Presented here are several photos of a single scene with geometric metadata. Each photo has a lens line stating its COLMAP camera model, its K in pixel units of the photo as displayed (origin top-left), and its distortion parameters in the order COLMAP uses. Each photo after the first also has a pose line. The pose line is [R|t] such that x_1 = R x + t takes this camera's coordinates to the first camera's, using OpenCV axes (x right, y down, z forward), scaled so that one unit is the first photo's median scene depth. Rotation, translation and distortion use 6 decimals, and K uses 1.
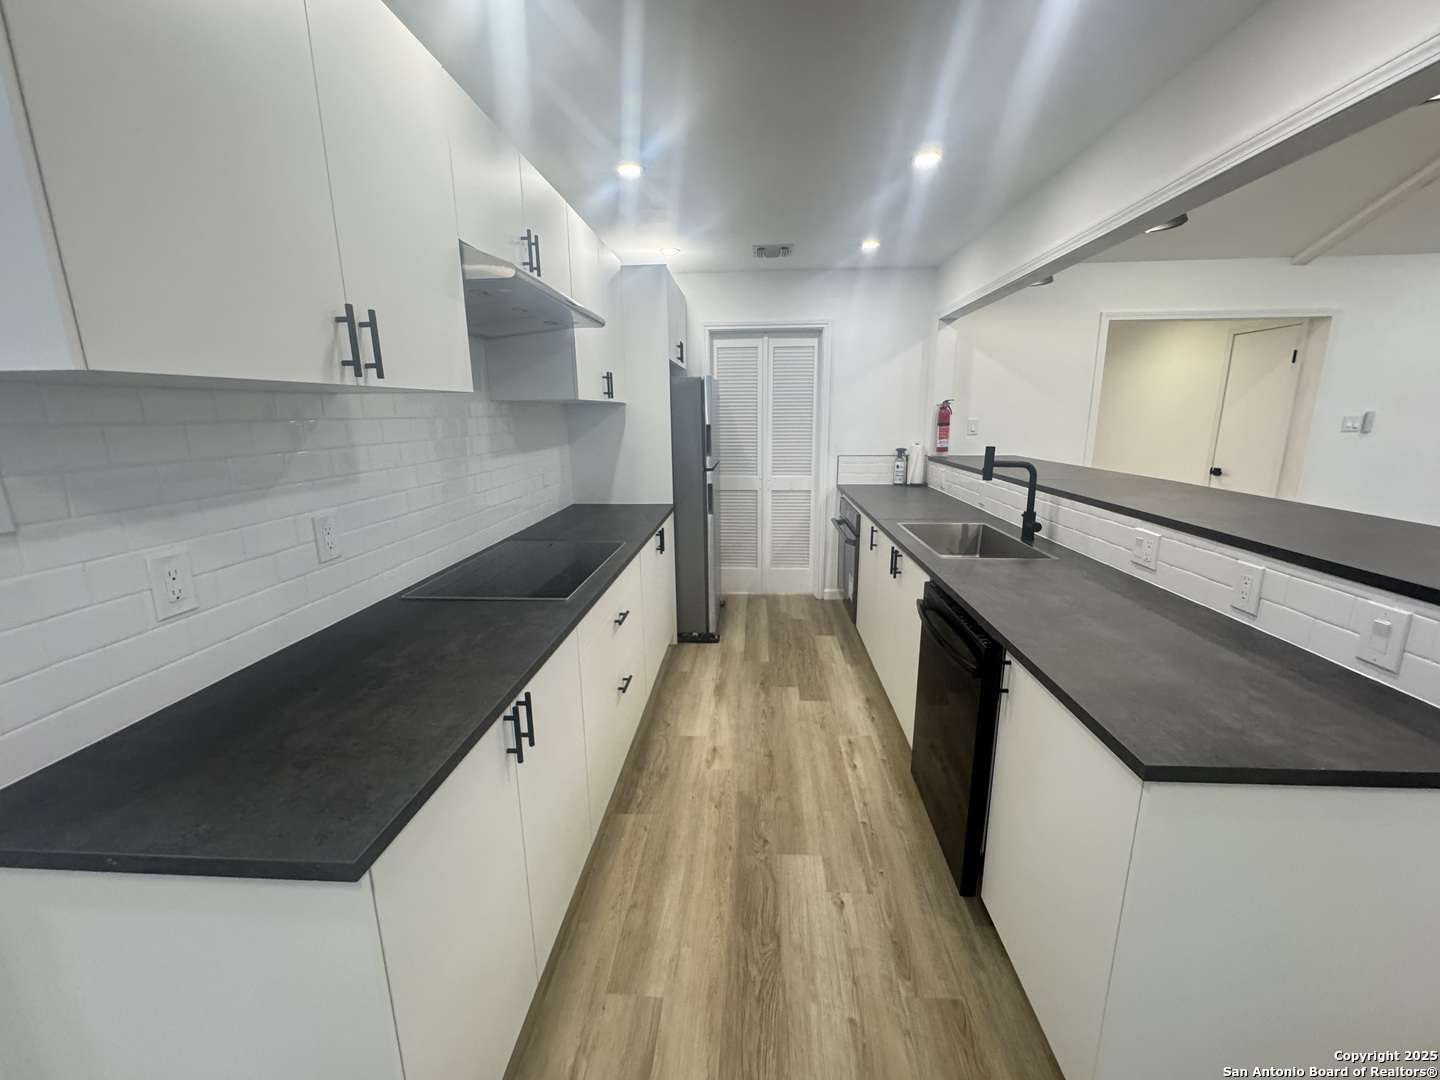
lens RADIAL K [[576.4, 0, 719.7], [0, 576.4, 538.5], [0, 0, 1]] dist [-0.002645, -0.000157]
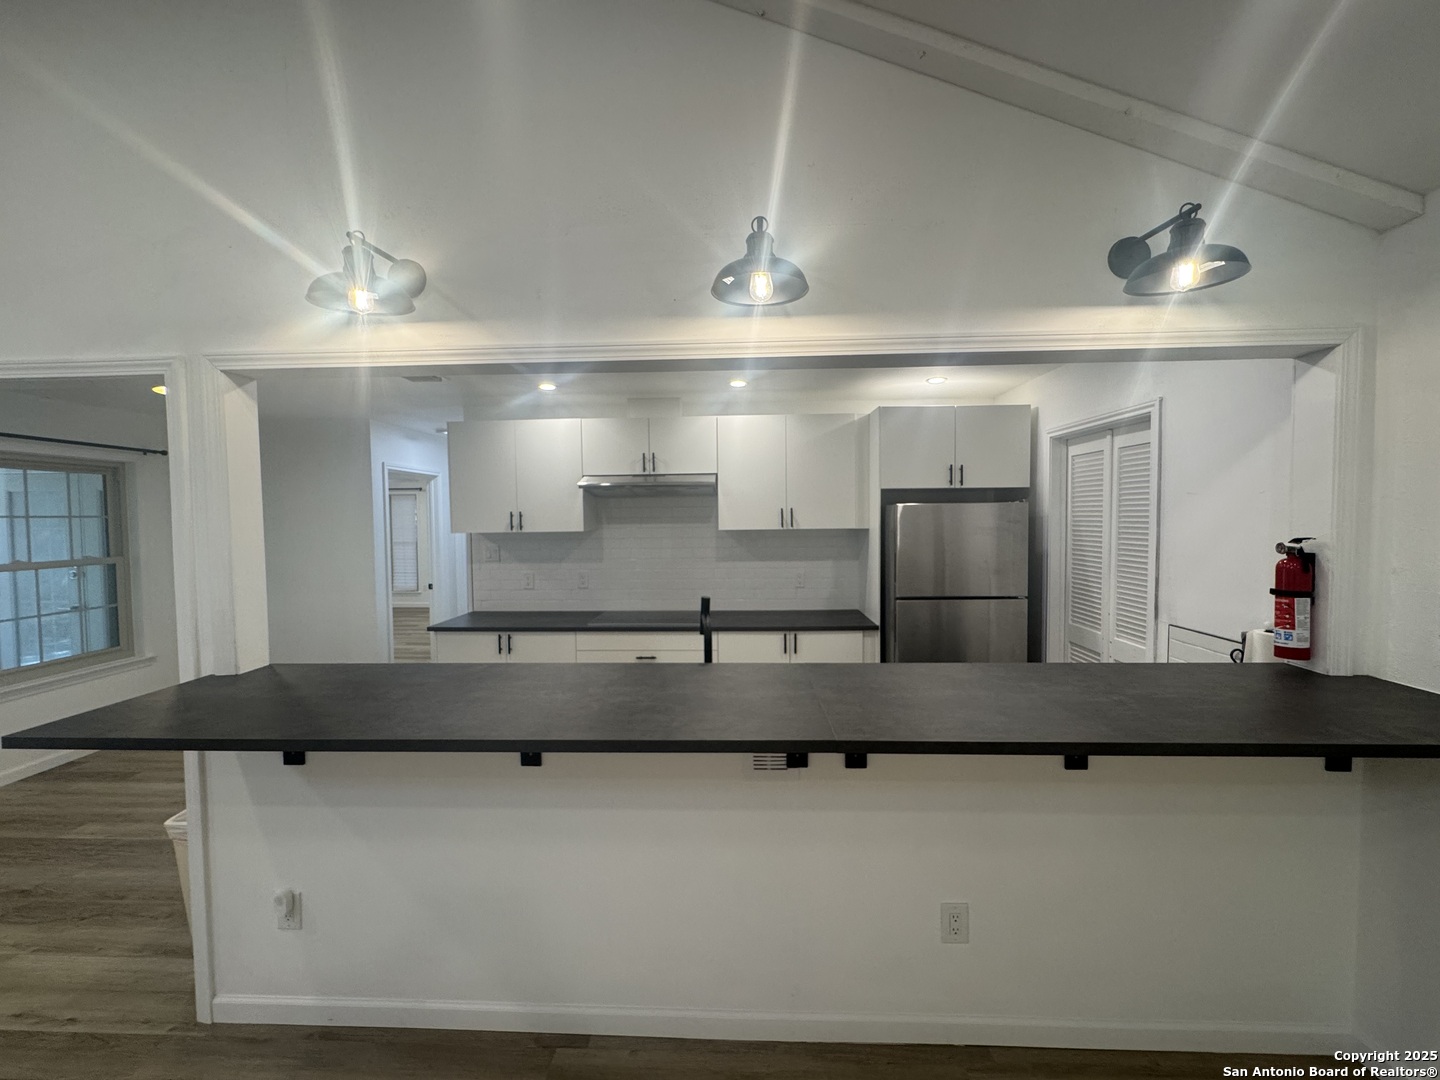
lens RADIAL K [[576.4, 0, 721.8], [0, 576.4, 538.1], [0, 0, 1]] dist [-0.002645, -0.000157]
pose [[0.022121, 0.049745, -0.998517, 1.125458], [-0.202638, 0.978254, 0.044246, -0.243500], [0.979004, 0.201359, 0.031720, 0.805218]]
